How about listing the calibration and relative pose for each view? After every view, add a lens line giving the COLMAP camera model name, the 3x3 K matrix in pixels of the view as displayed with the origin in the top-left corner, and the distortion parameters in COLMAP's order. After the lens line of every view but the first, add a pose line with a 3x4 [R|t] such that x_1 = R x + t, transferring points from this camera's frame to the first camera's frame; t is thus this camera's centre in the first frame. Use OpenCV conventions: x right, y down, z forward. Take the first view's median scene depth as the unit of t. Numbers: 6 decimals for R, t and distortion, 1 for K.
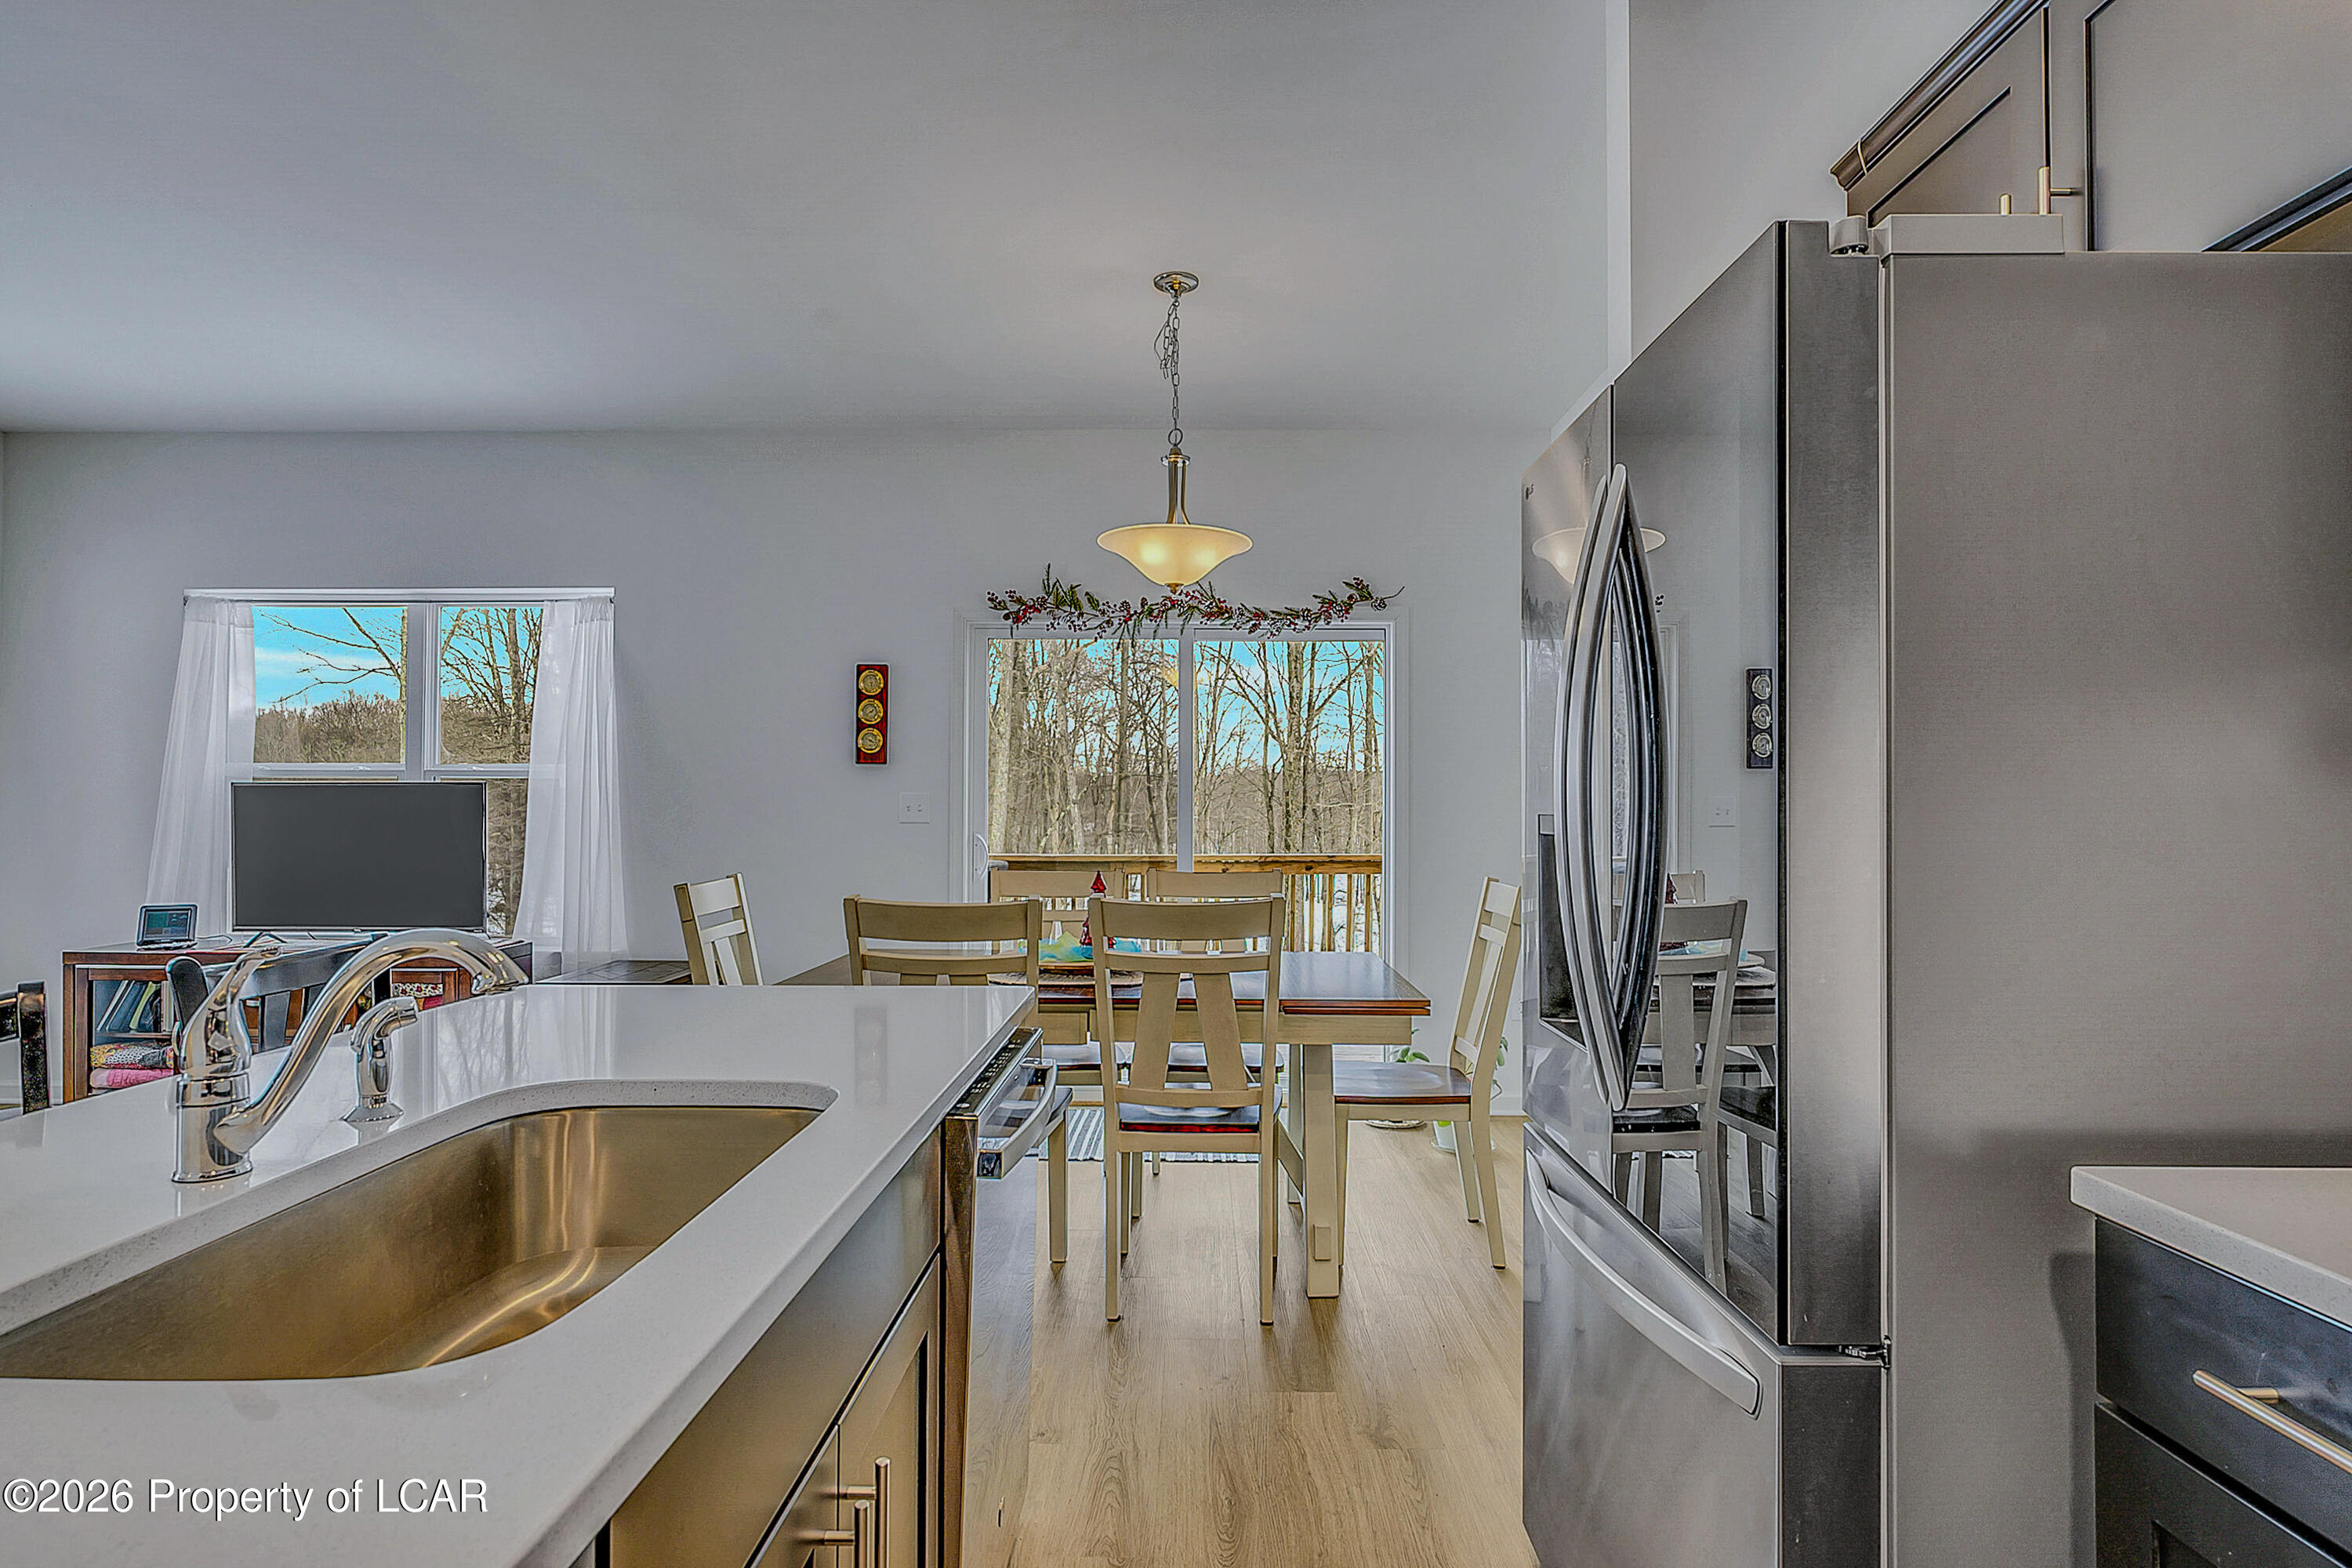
lens RADIAL K [[1227.9, 0, 1161.9], [0, 1227.9, 788.2], [0, 0, 1]] dist [-0.006827, 0.002248]
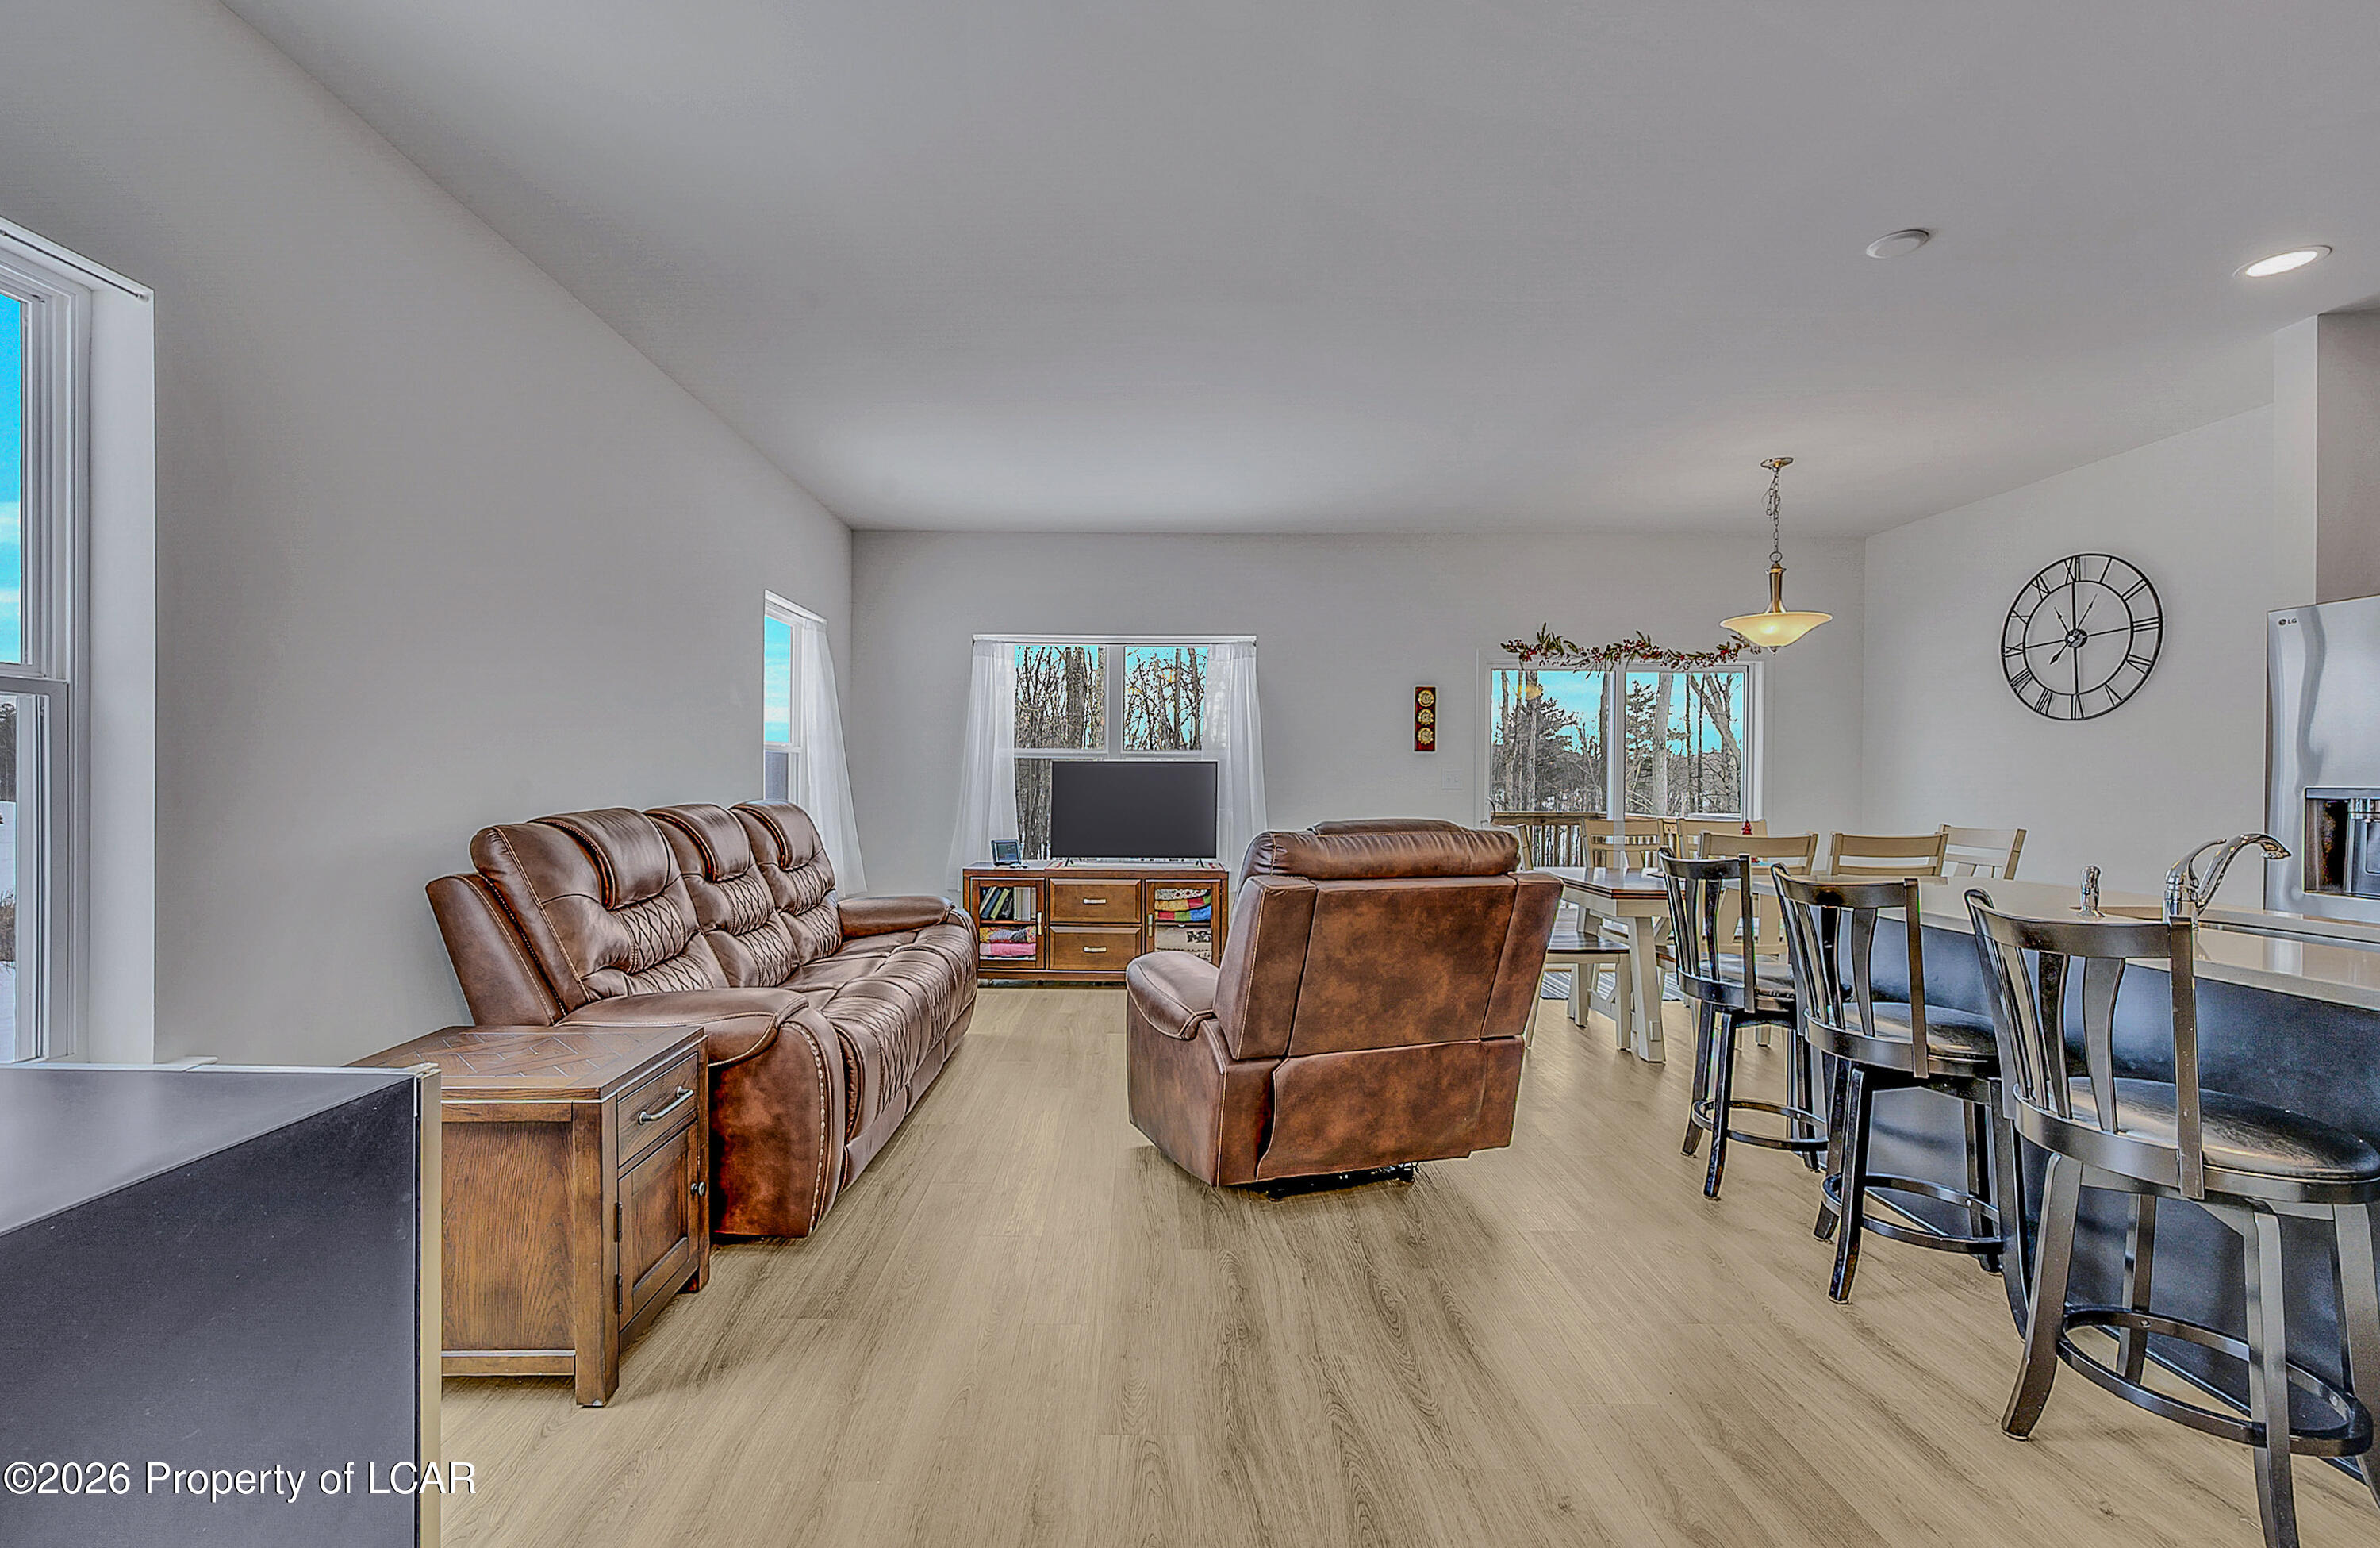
lens RADIAL K [[952.1, 0, 1133.0], [0, 952.1, 784.5], [0, 0, 1]] dist [-0.008973, -0.001492]
pose [[0.999974, 0.004637, 0.005523, -0.671835], [-0.004761, 0.999734, 0.022588, -0.003321], [-0.005417, -0.022613, 0.999730, -0.220072]]
